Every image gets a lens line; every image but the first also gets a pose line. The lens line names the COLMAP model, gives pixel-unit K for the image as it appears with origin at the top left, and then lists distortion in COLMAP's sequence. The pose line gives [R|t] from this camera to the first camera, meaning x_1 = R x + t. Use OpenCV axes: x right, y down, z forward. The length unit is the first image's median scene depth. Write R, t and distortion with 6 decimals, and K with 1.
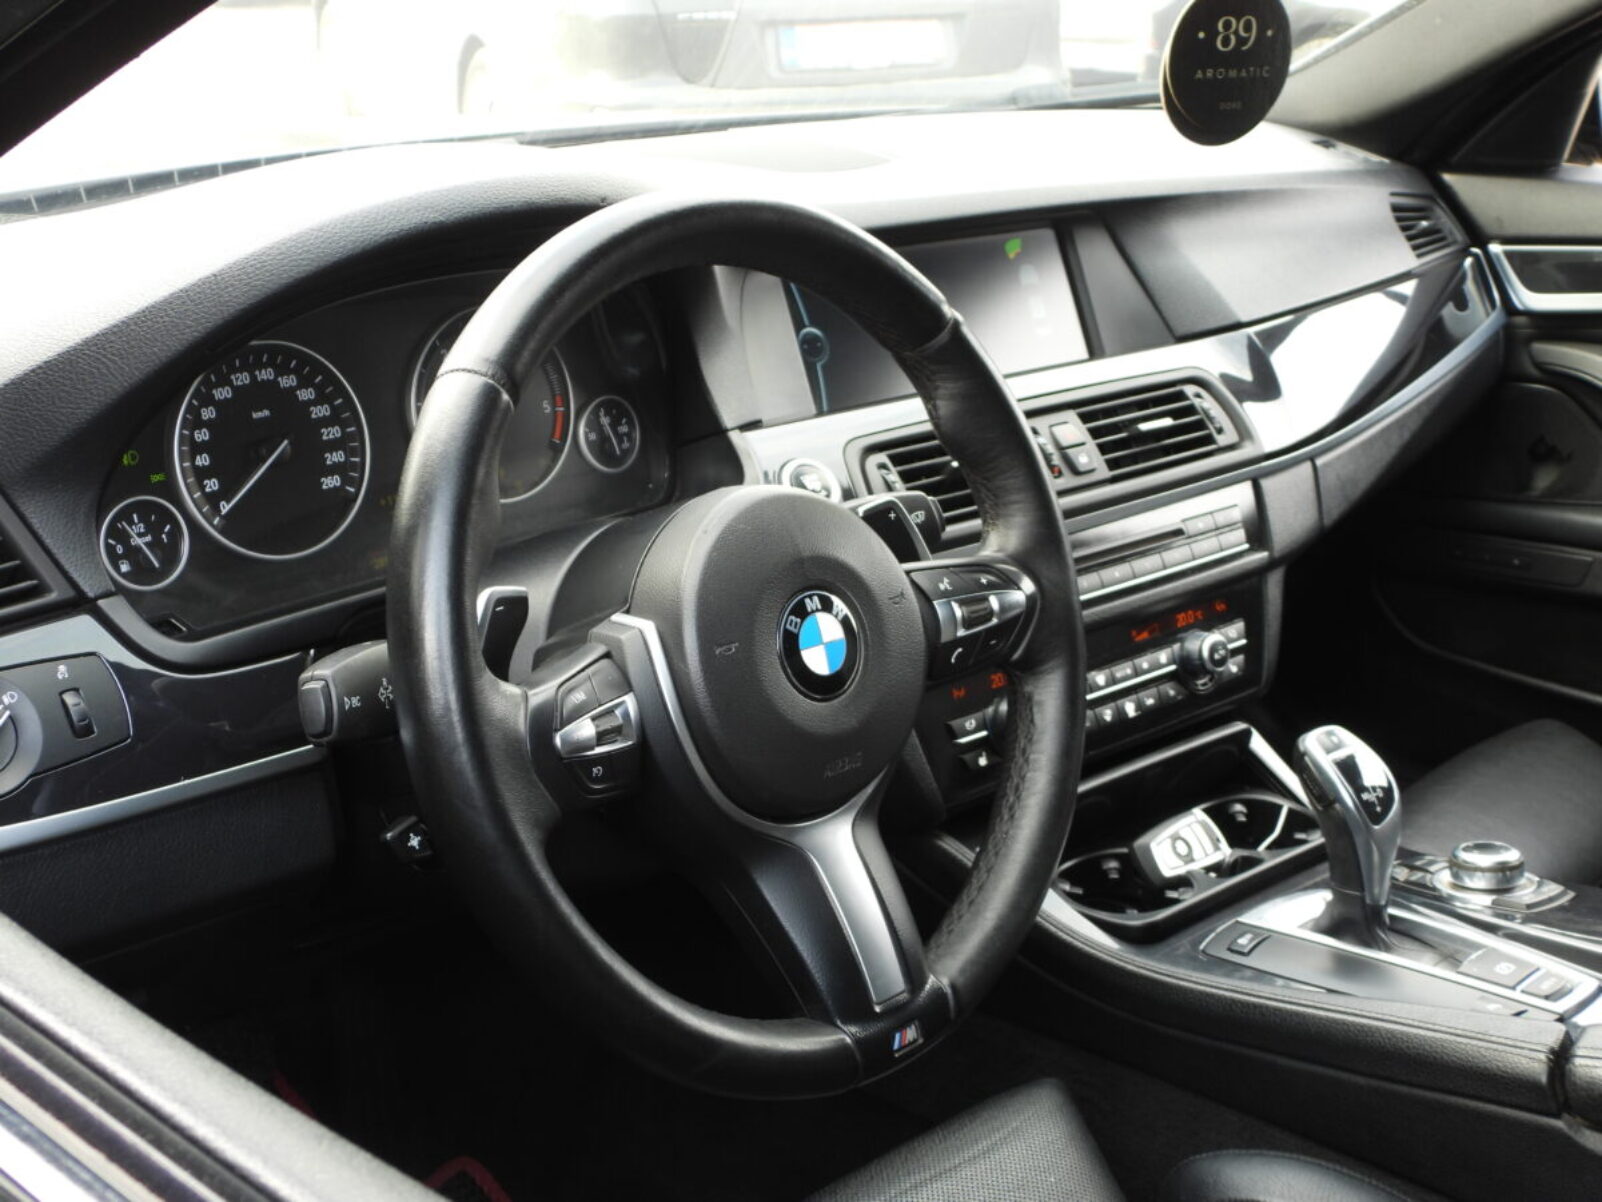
lens RADIAL K [[1912.1, 0, 794.3], [0, 1912.1, 592.5], [0, 0, 1]] dist [0.017159, 0.000000]
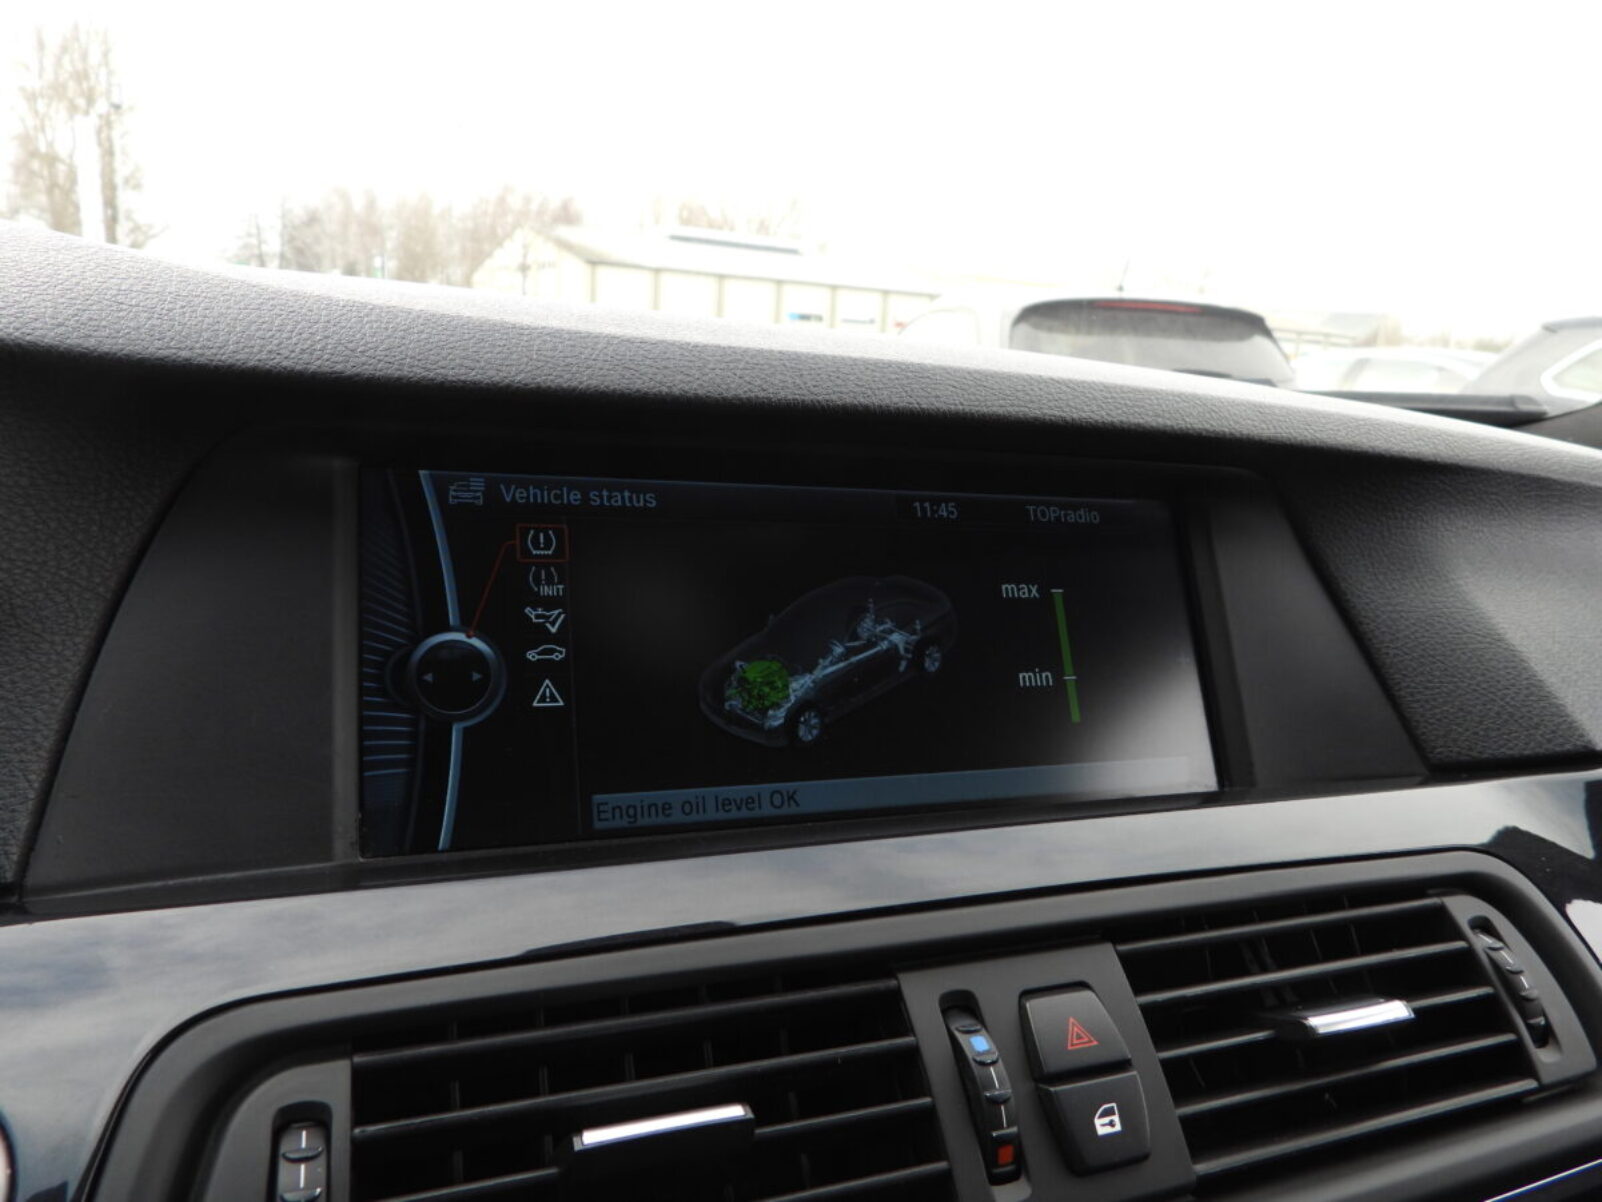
lens RADIAL K [[1141.9, 0, 802.6], [0, 1141.9, 596.4], [0, 0, 1]] dist [-0.012421, 0.003863]
pose [[0.951257, 0.105327, -0.289854, 0.146829], [-0.157126, 0.974262, -0.161635, -0.116525], [0.265369, 0.199300, 0.943323, 0.776236]]
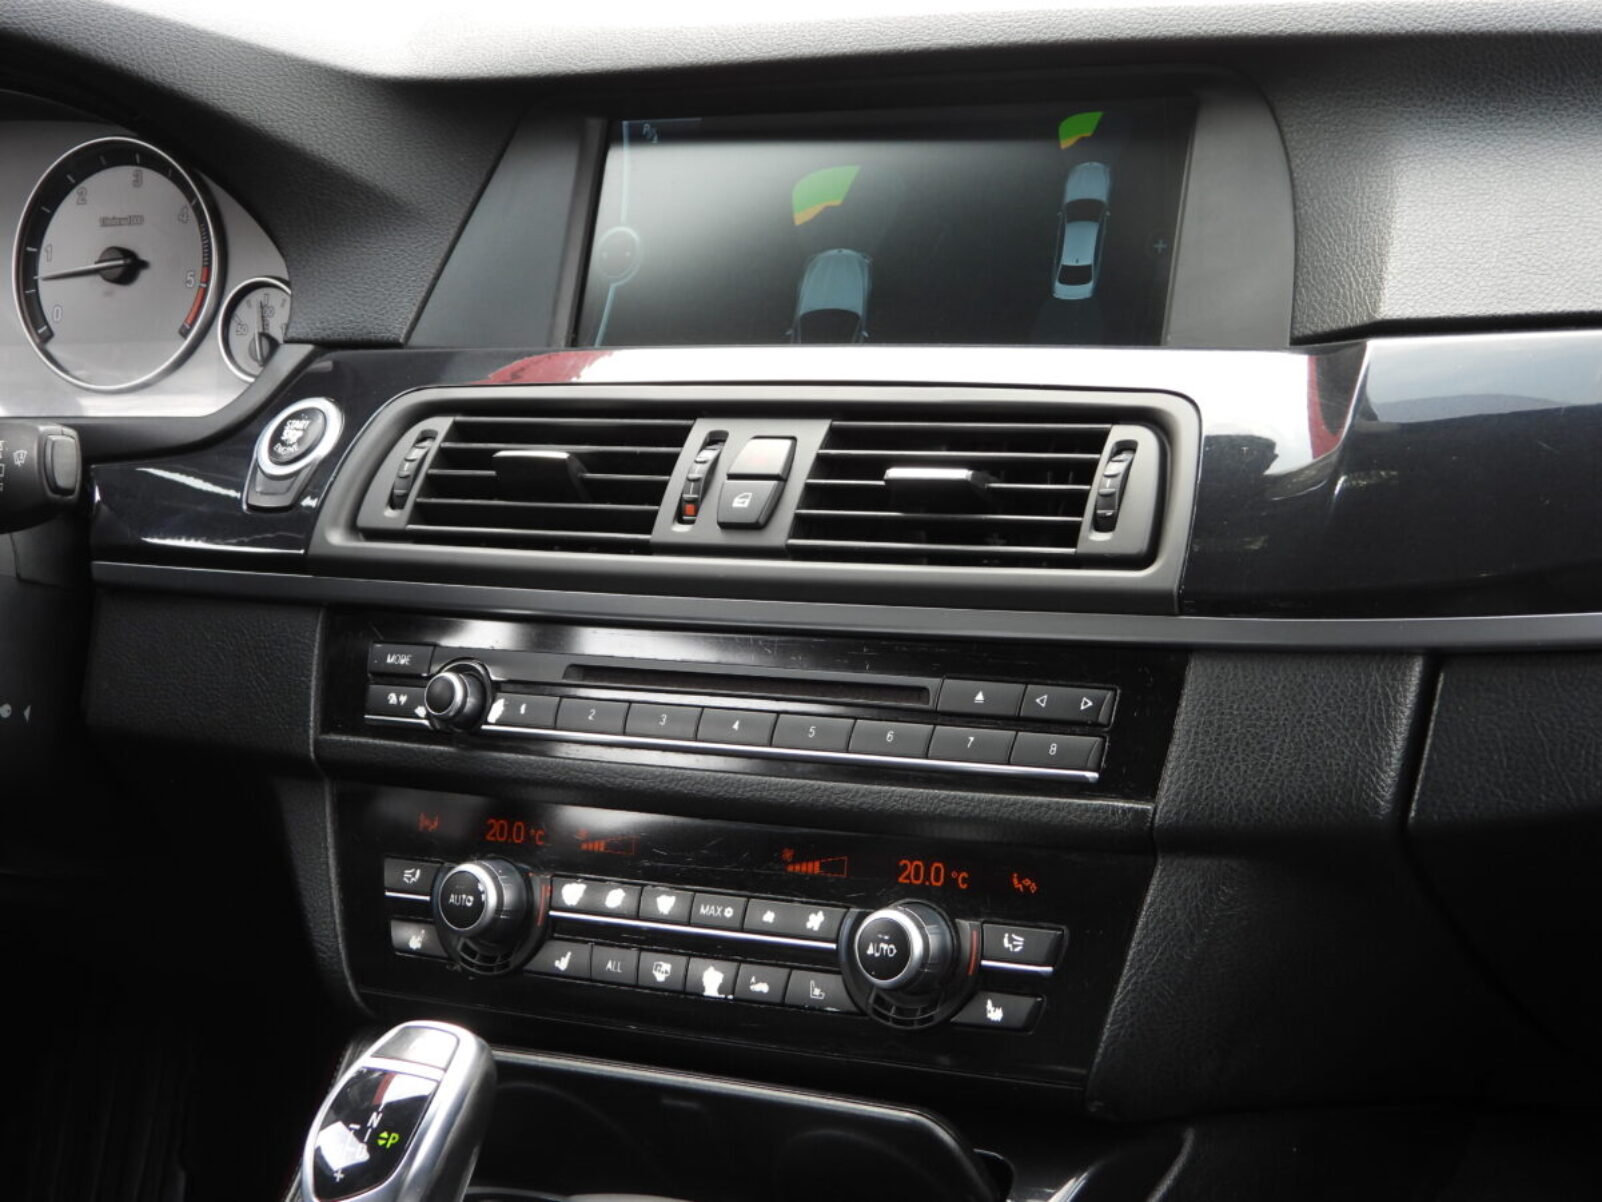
lens RADIAL K [[3508.4, 0, 801.2], [0, 3508.4, 601.3], [0, 0, 1]] dist [-0.055088, 0.000000]
pose [[0.277856, 0.168222, -0.945779, 1.083696], [-0.221080, 0.969317, 0.107459, -0.151087], [0.934837, 0.179235, 0.306521, 0.710346]]
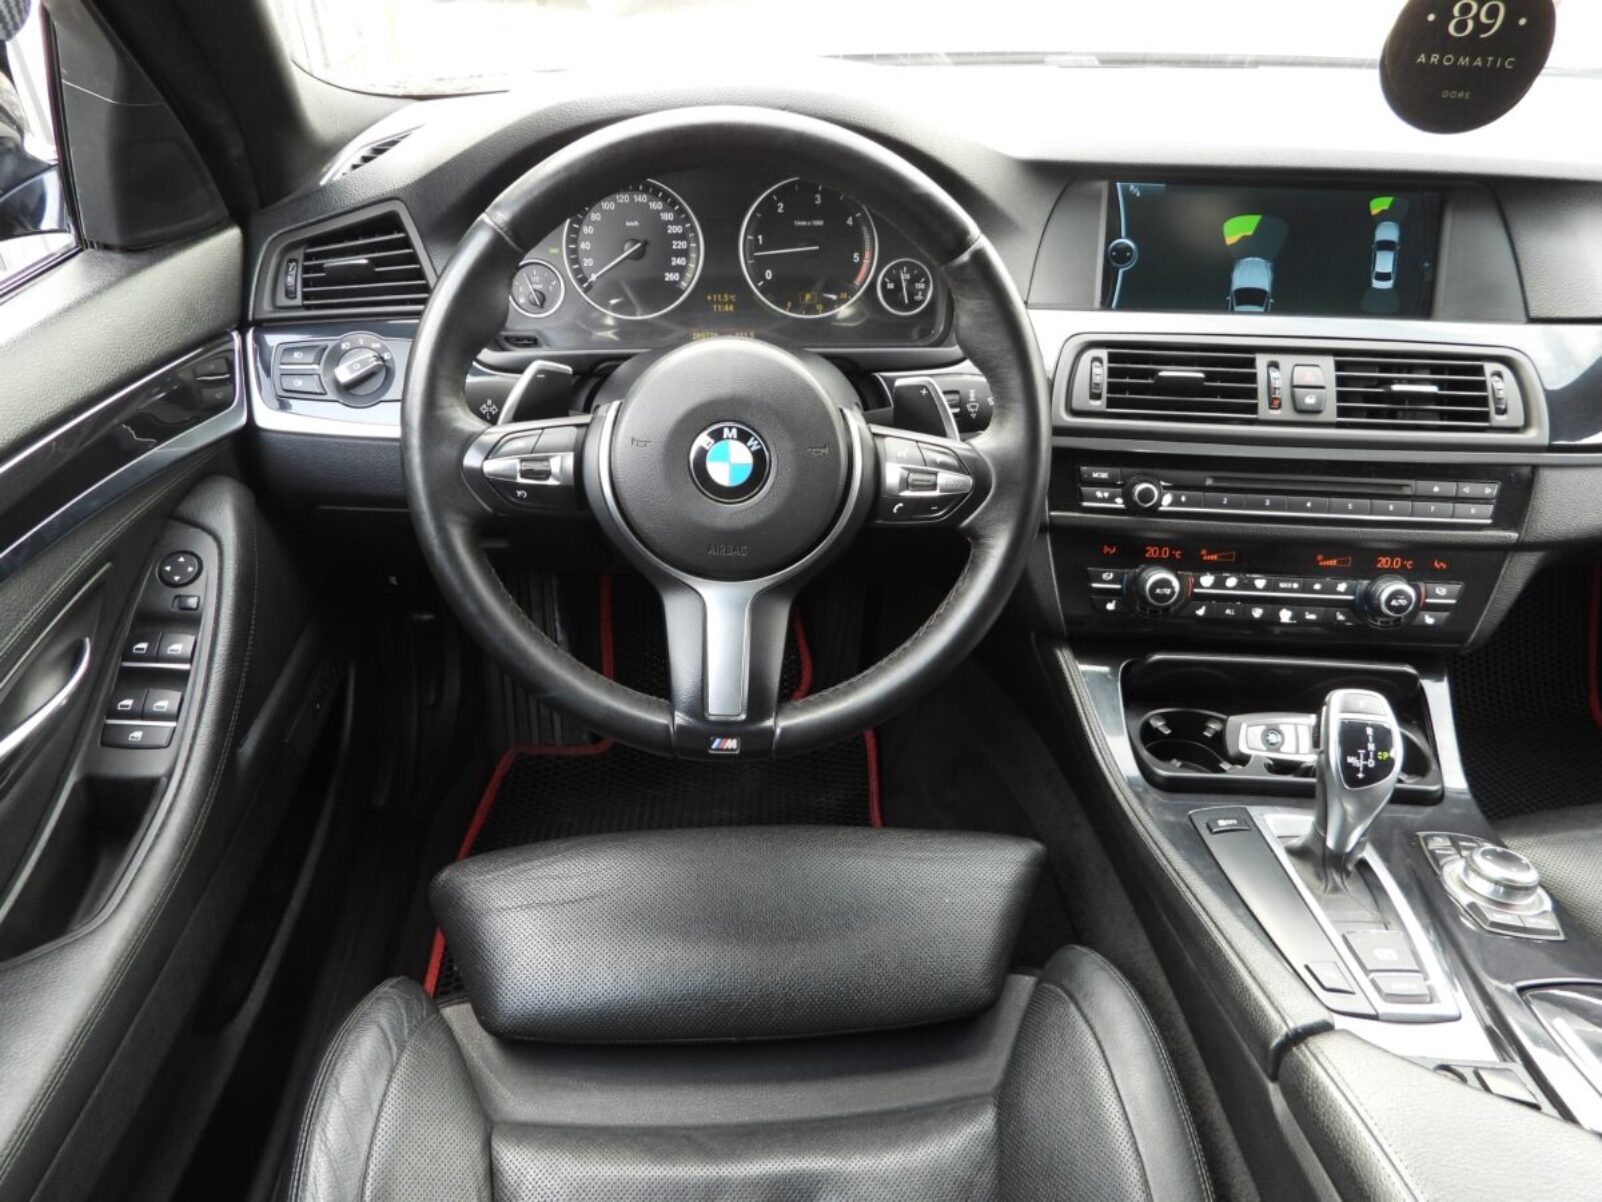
lens RADIAL K [[1141.9, 0, 698.6], [0, 1141.9, 588.3], [0, 0, 1]] dist [-0.012421, 0.003863]
pose [[0.724842, 0.367171, -0.582915, 0.321957], [-0.232838, 0.926910, 0.294321, -0.079733], [0.648376, -0.077611, 0.757354, 0.228816]]
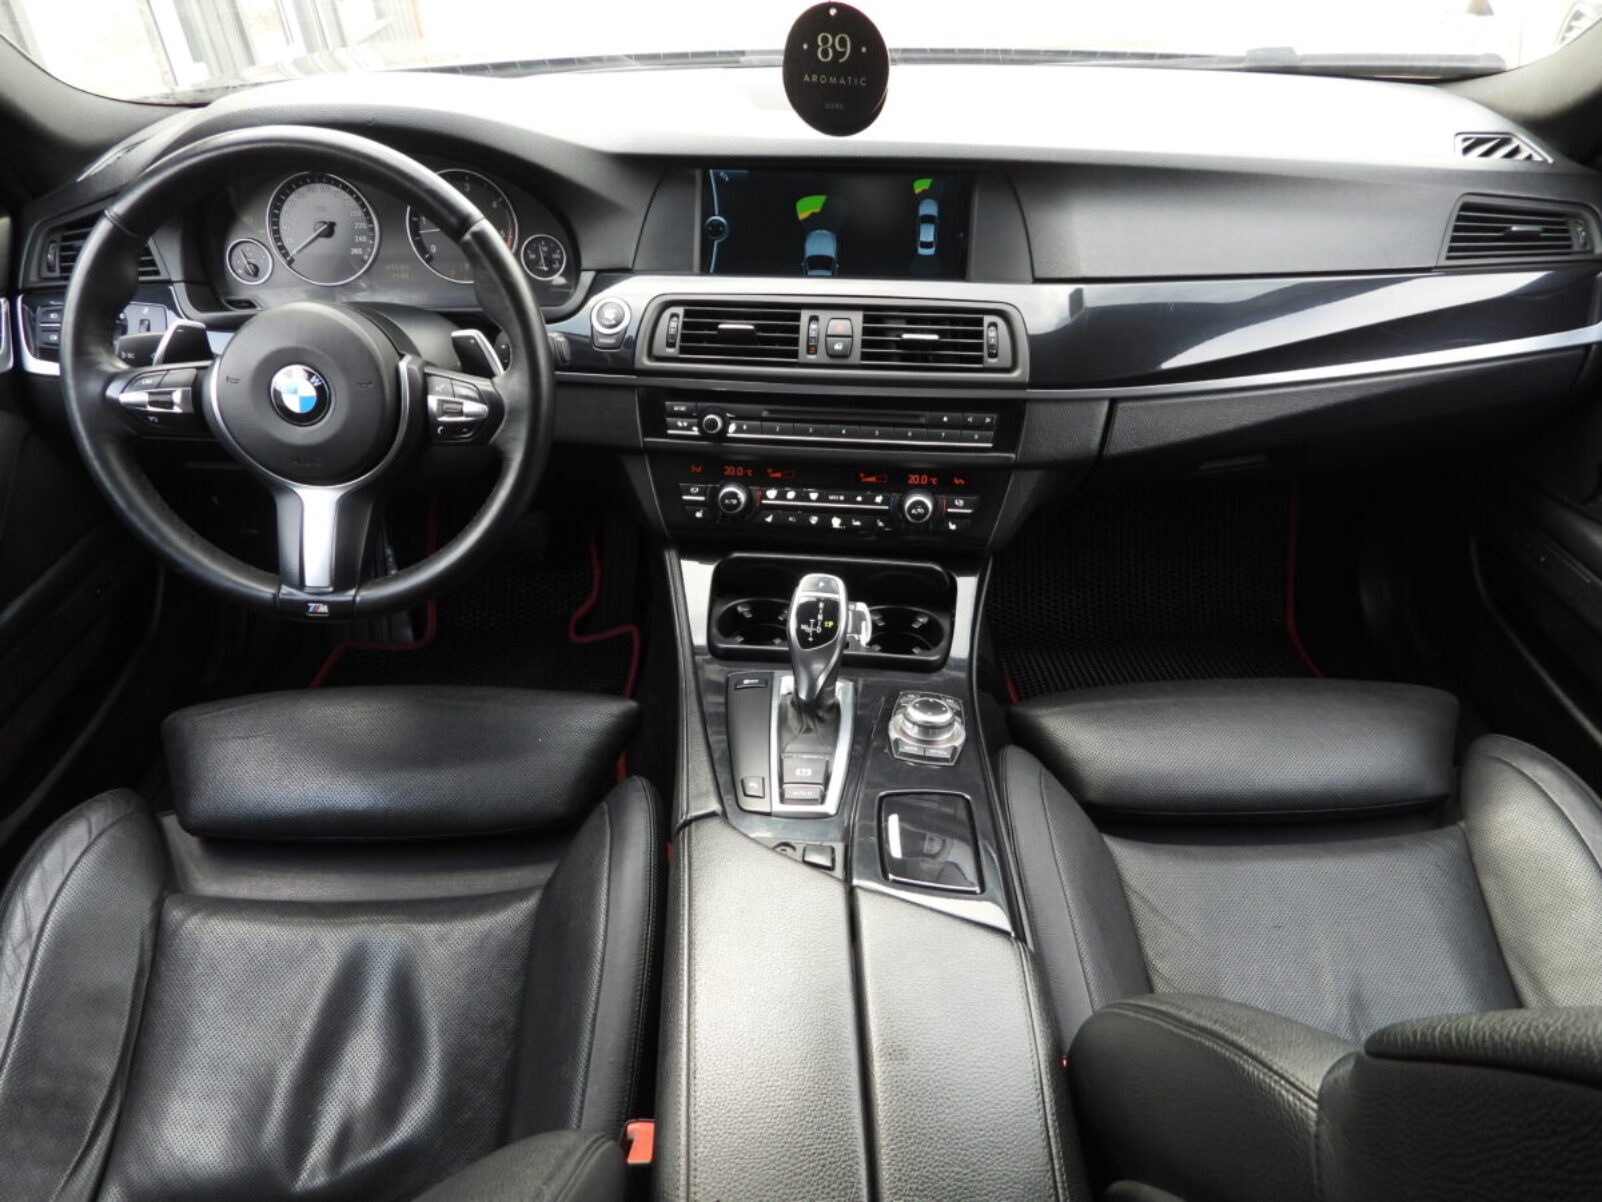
lens RADIAL K [[1141.9, 0, 807.6], [0, 1141.9, 595.9], [0, 0, 1]] dist [-0.012421, 0.003863]
pose [[0.689789, 0.396965, -0.605484, 0.719710], [-0.222459, 0.912042, 0.344516, -0.187186], [0.688987, -0.102948, 0.717425, 0.347954]]
